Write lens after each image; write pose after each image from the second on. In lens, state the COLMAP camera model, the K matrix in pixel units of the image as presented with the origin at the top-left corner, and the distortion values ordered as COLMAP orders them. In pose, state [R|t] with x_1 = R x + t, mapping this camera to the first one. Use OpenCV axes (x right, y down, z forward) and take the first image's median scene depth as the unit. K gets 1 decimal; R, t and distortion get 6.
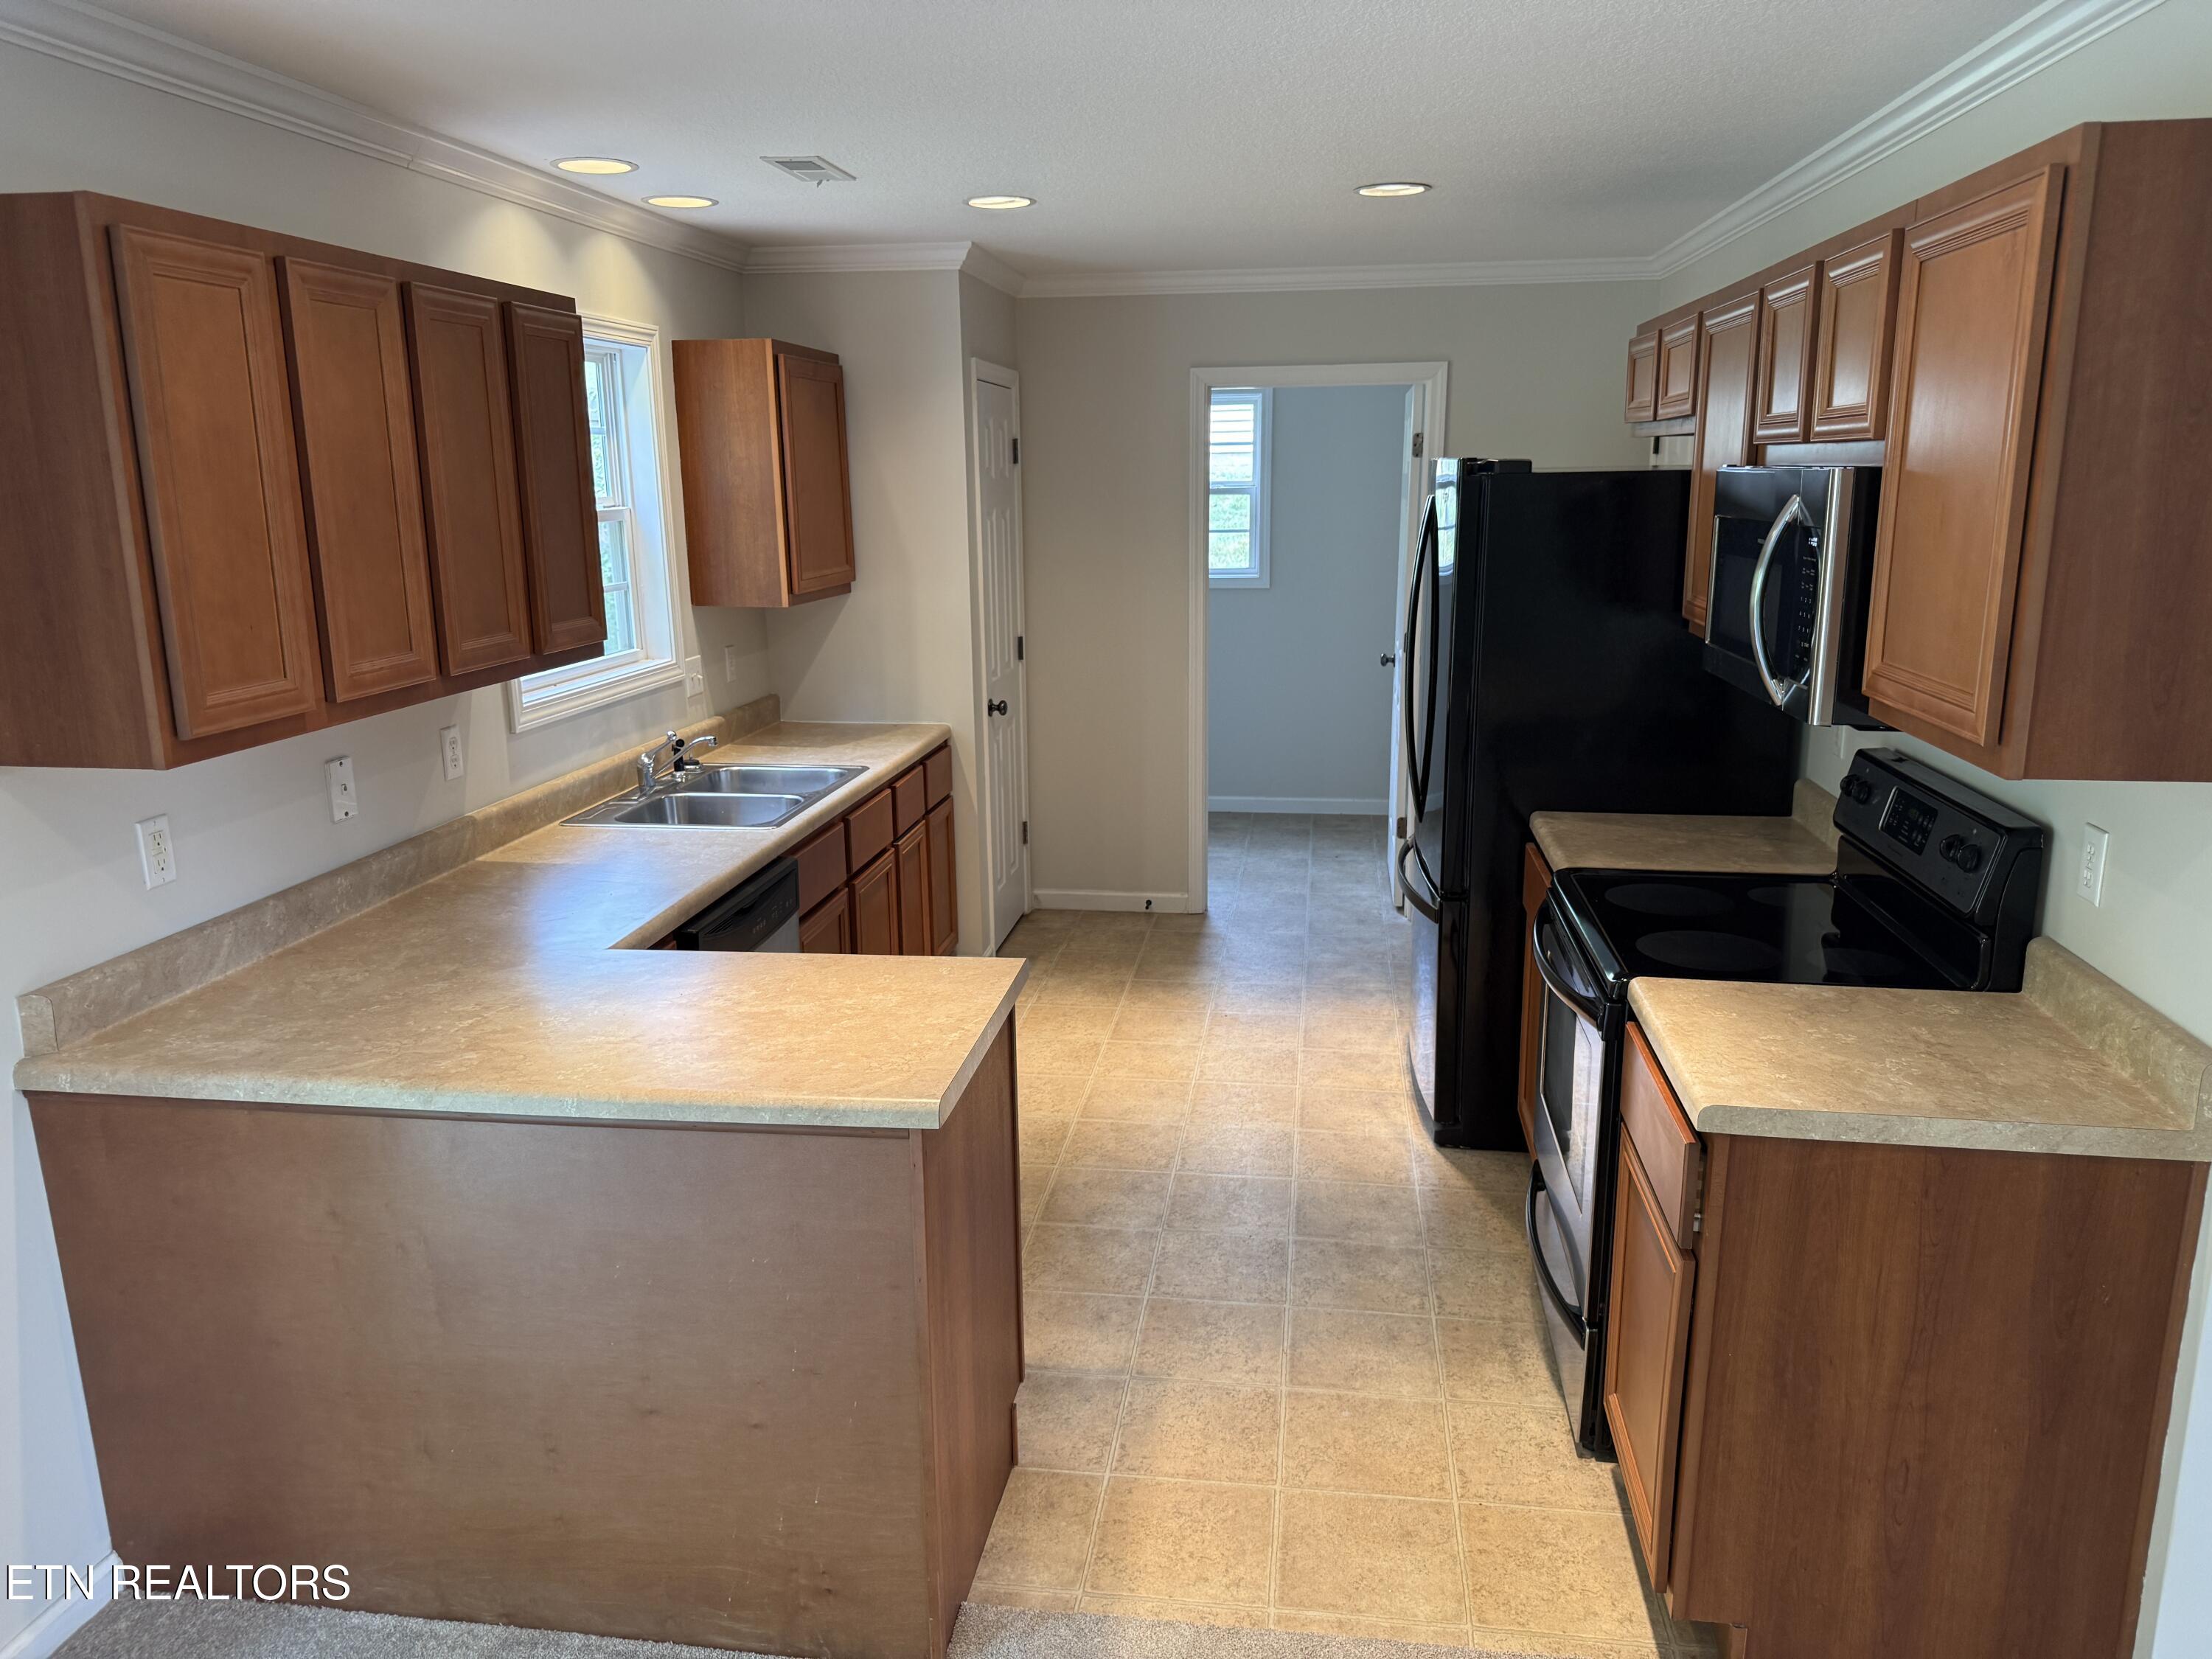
lens RADIAL K [[1575.0, 0, 1106.0], [0, 1575.0, 829.5], [0, 0, 1]] dist [0.151181, -0.267406]
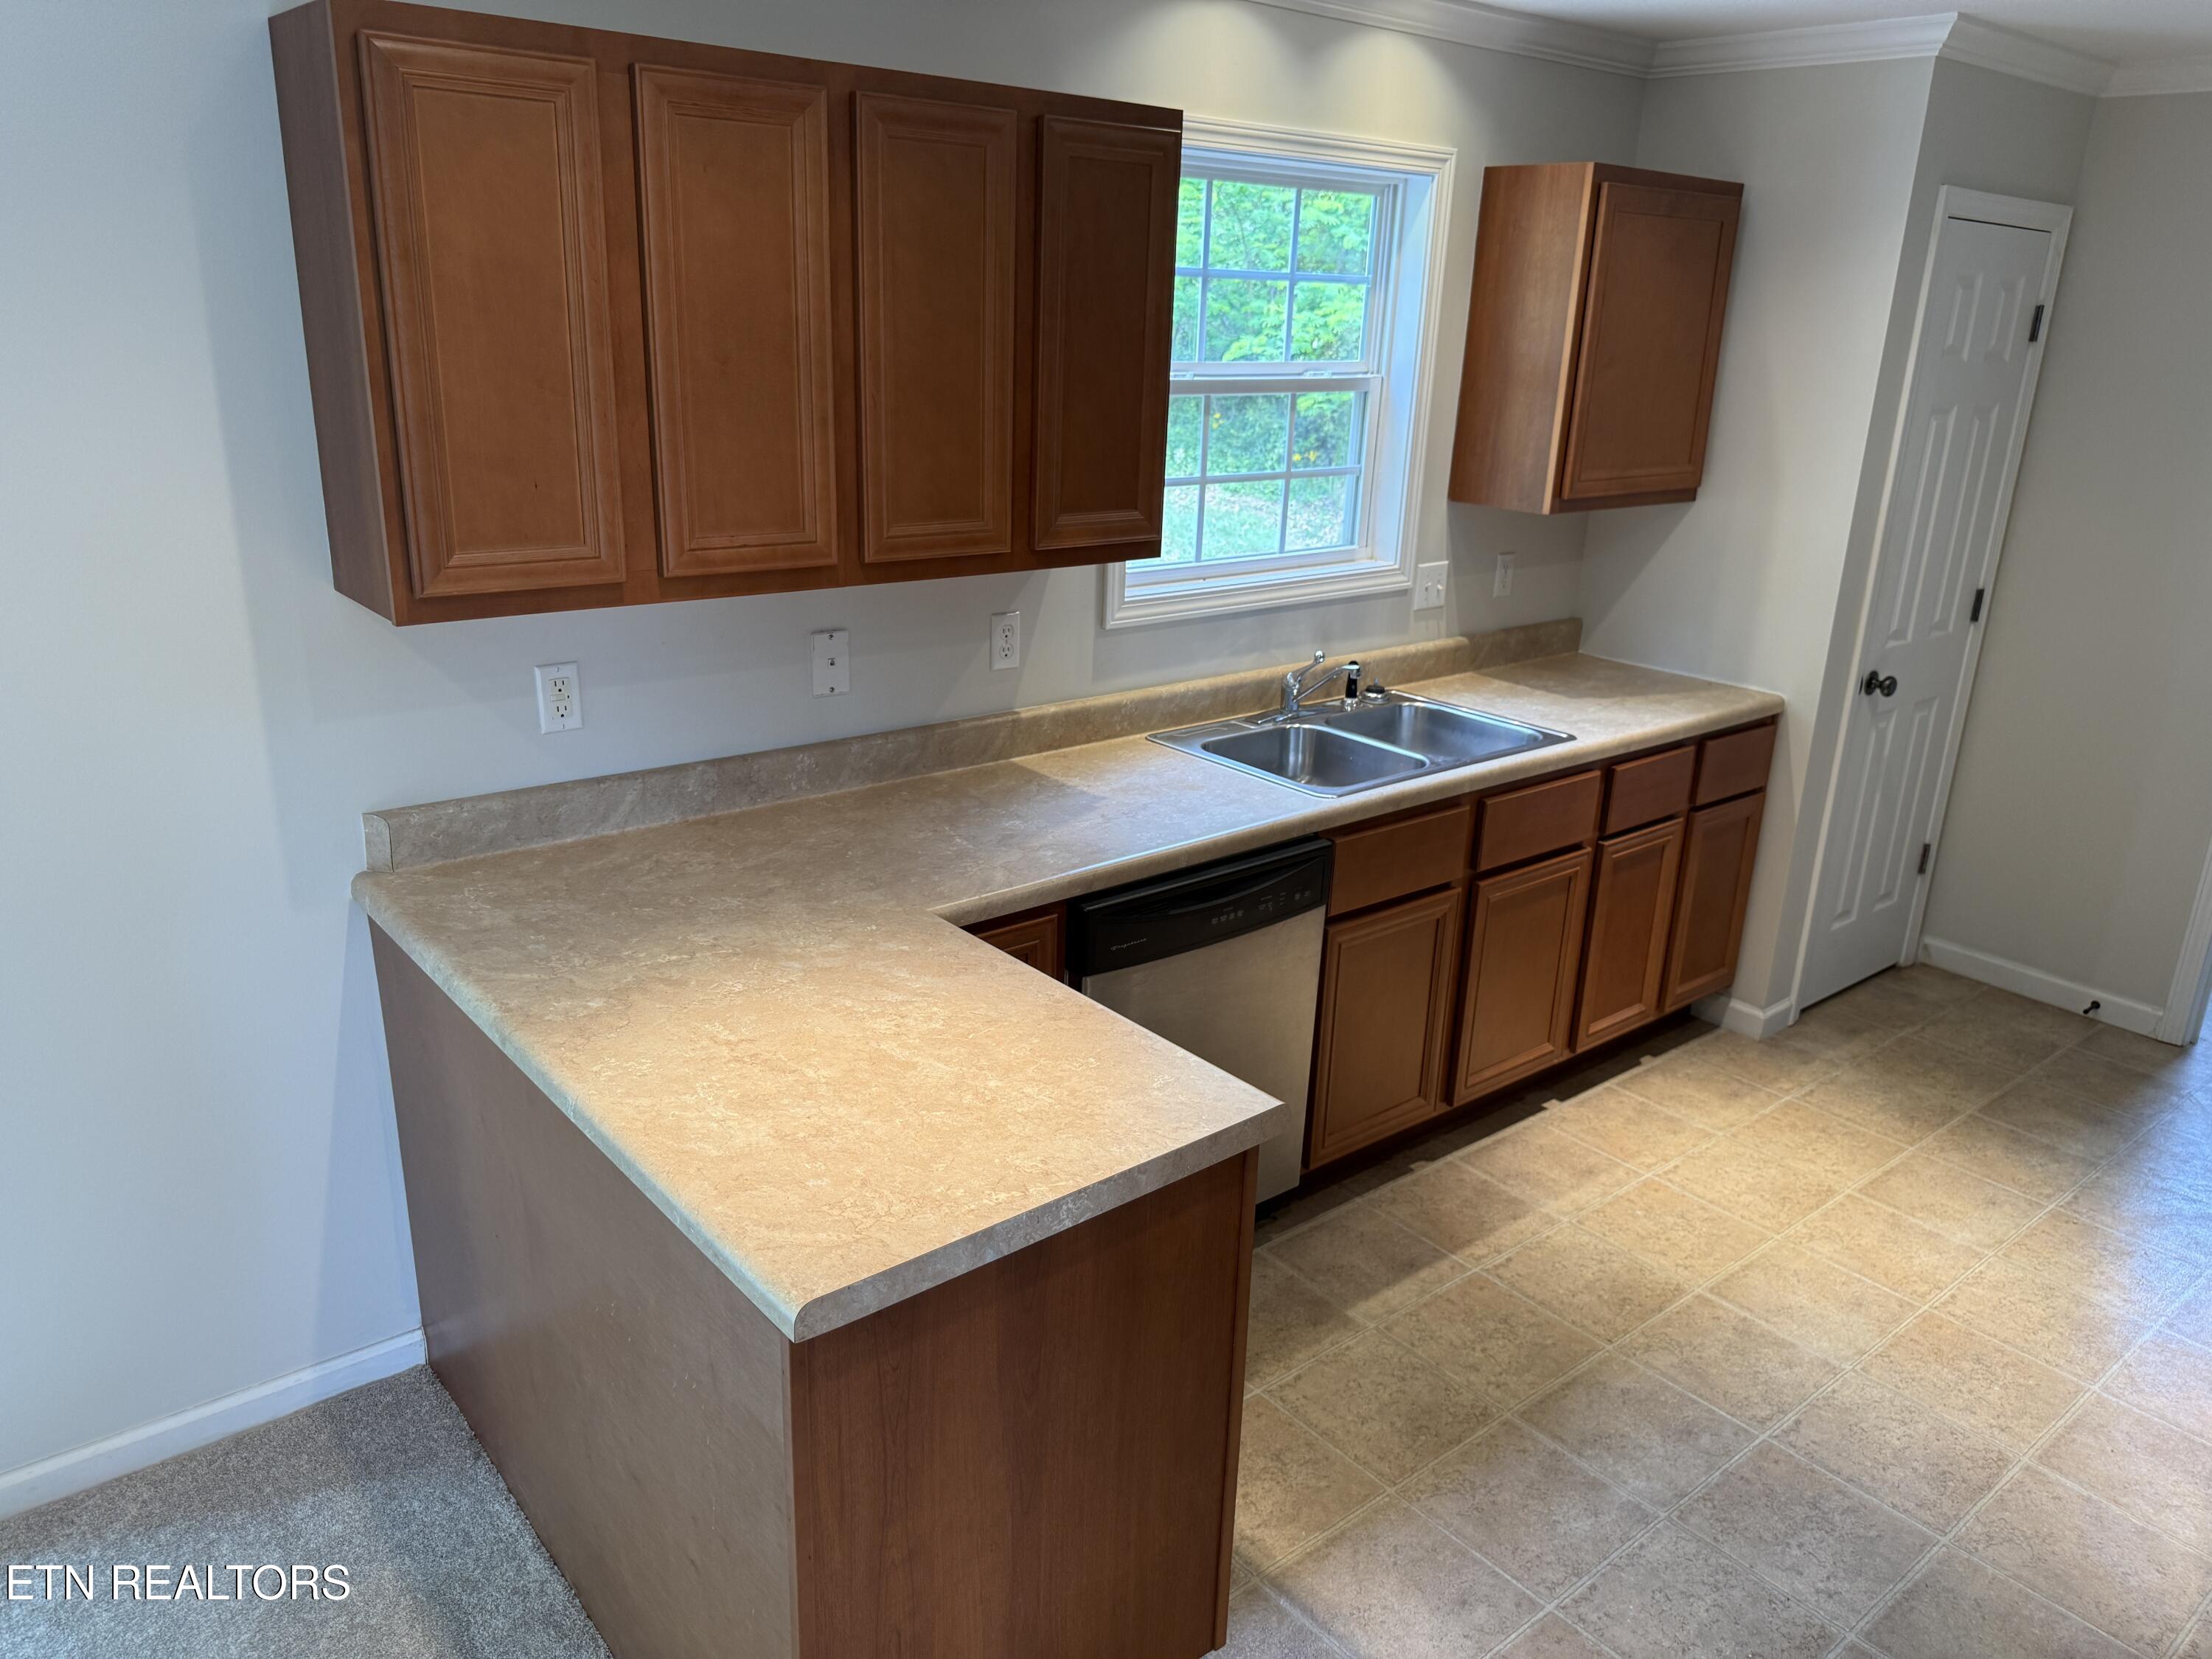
lens RADIAL K [[1586.0, 0, 1103.0], [0, 1586.0, 826.9], [0, 0, 1]] dist [0.086829, -0.104740]
pose [[0.741508, 0.246826, -0.623893, 0.209571], [-0.192625, 0.969043, 0.154438, -0.088910], [0.642699, 0.005660, 0.766098, 0.319843]]
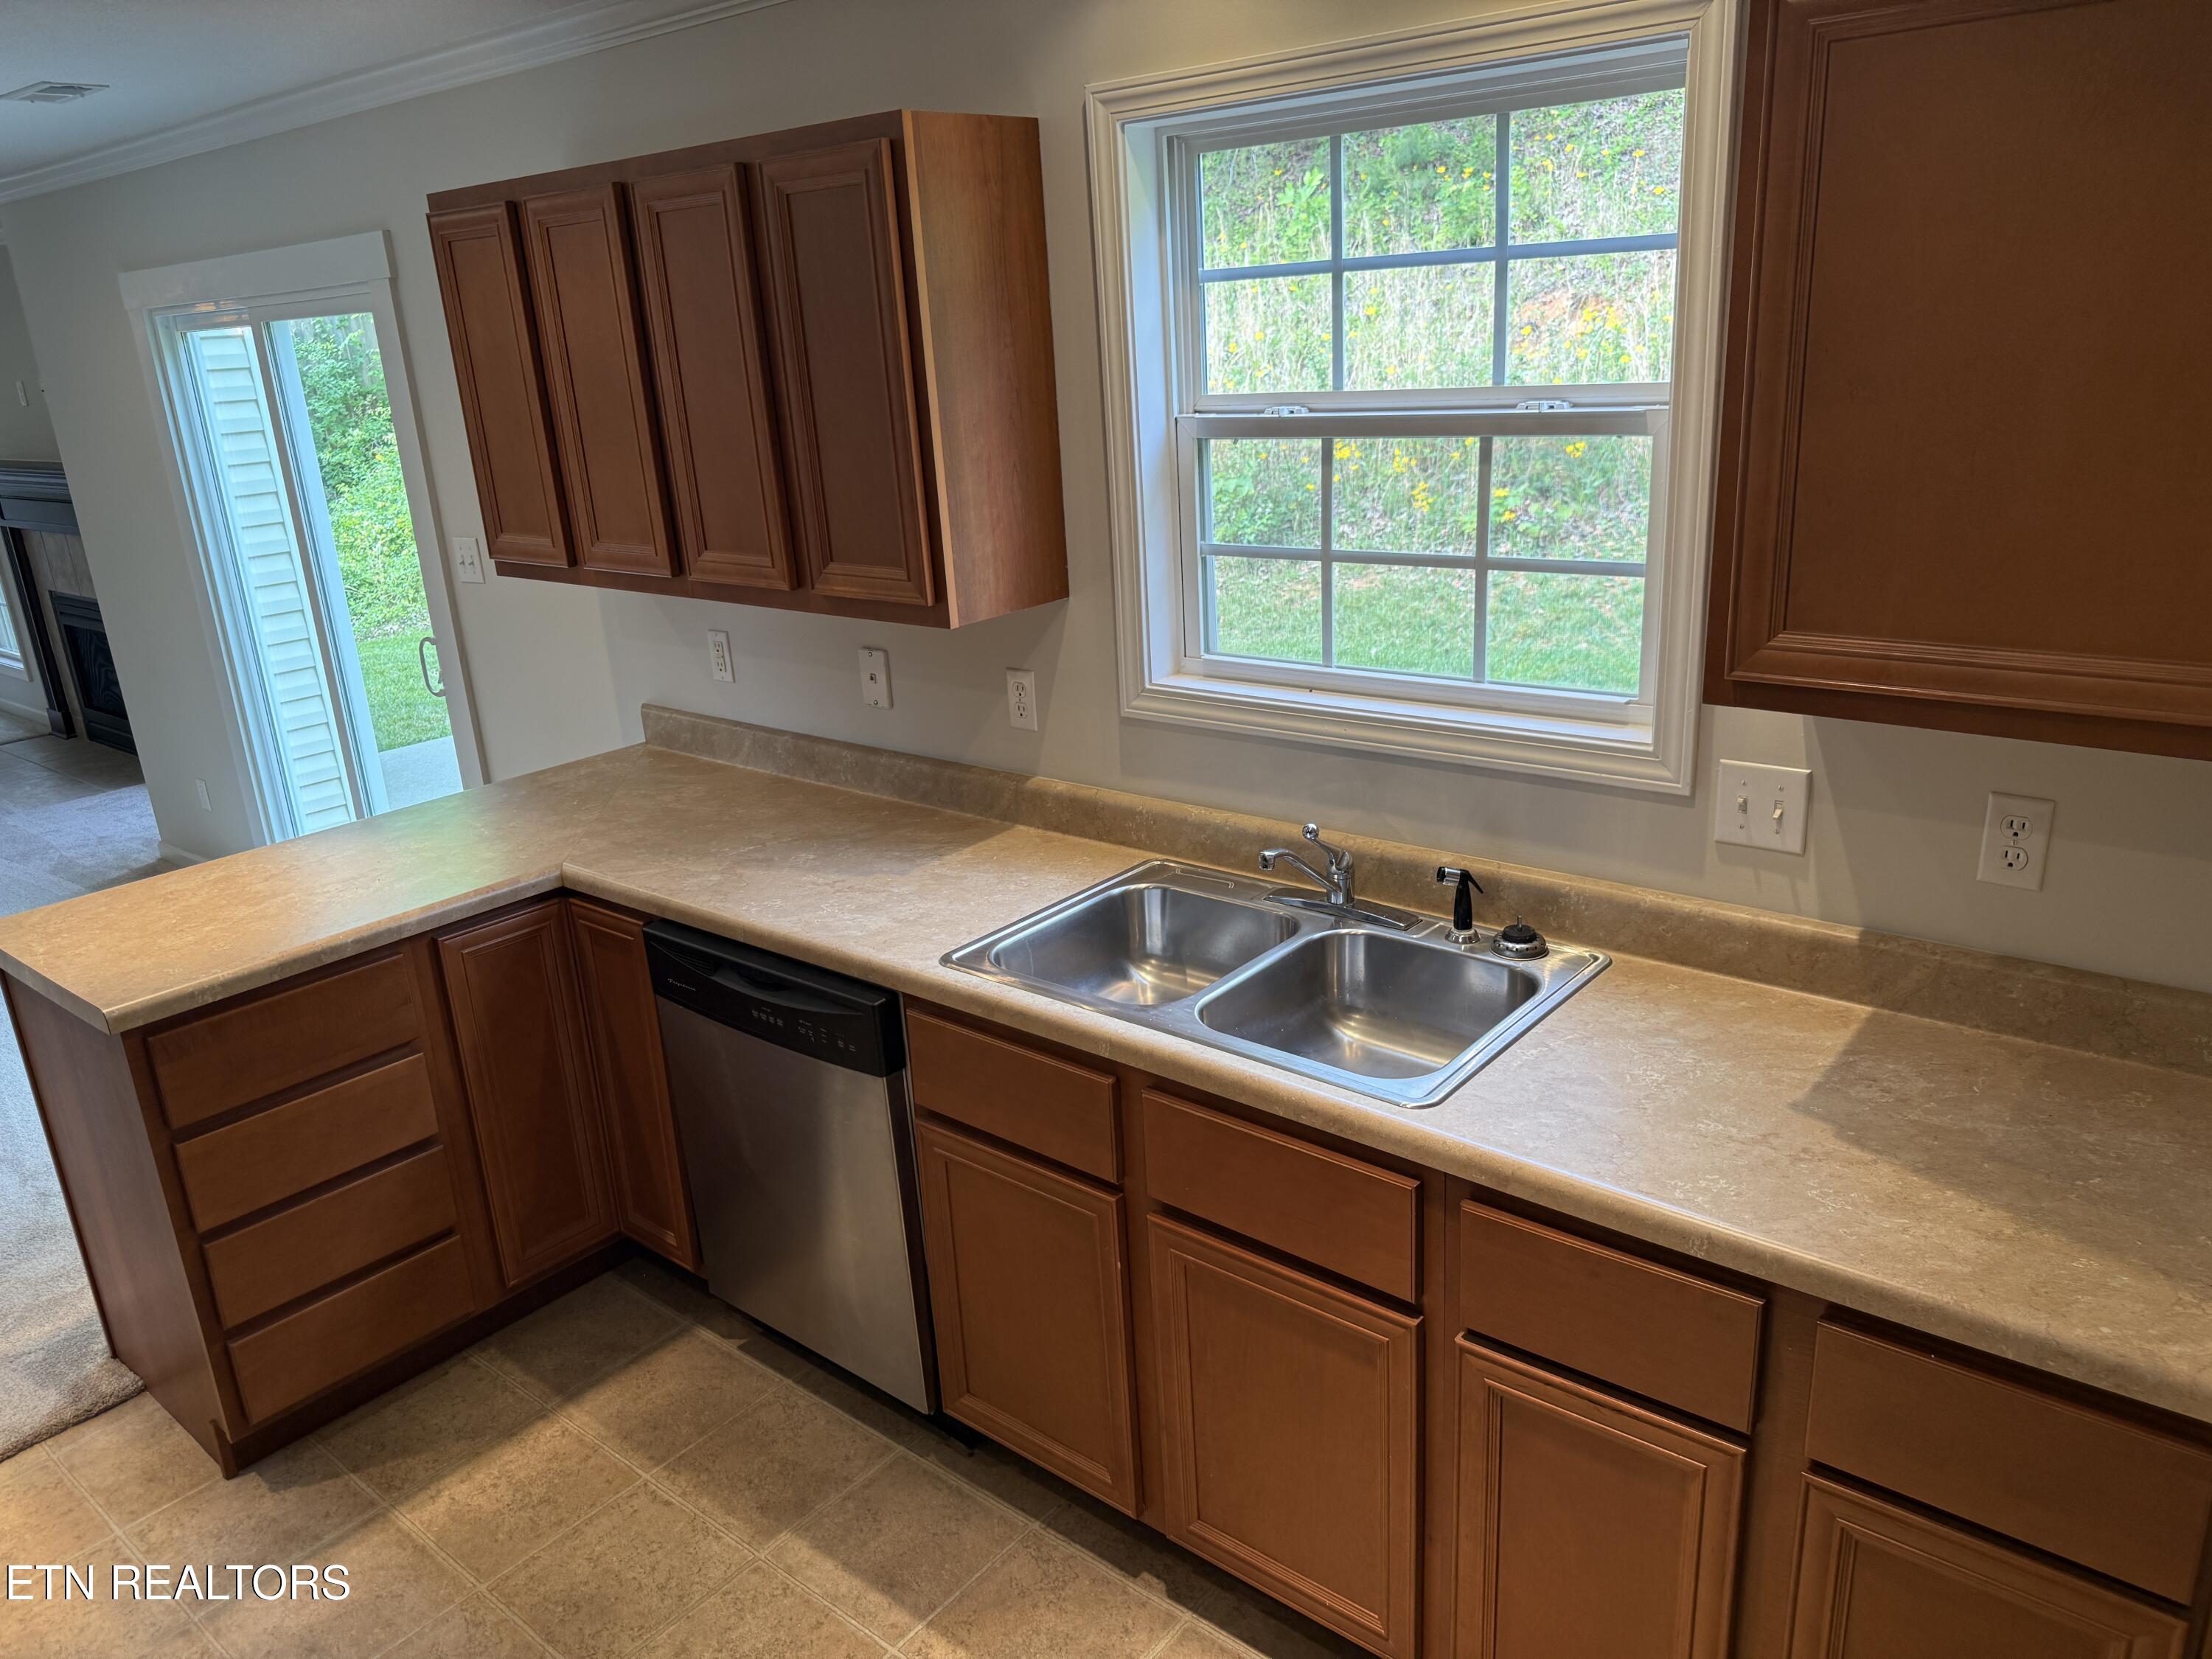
lens RADIAL K [[1586.0, 0, 1103.0], [0, 1586.0, 826.9], [0, 0, 1]] dist [0.086829, -0.104740]
pose [[-0.531816, 0.304215, -0.790332, 0.235478], [-0.123367, 0.895464, 0.427697, -0.327493], [0.837826, 0.324957, -0.438692, 1.330166]]
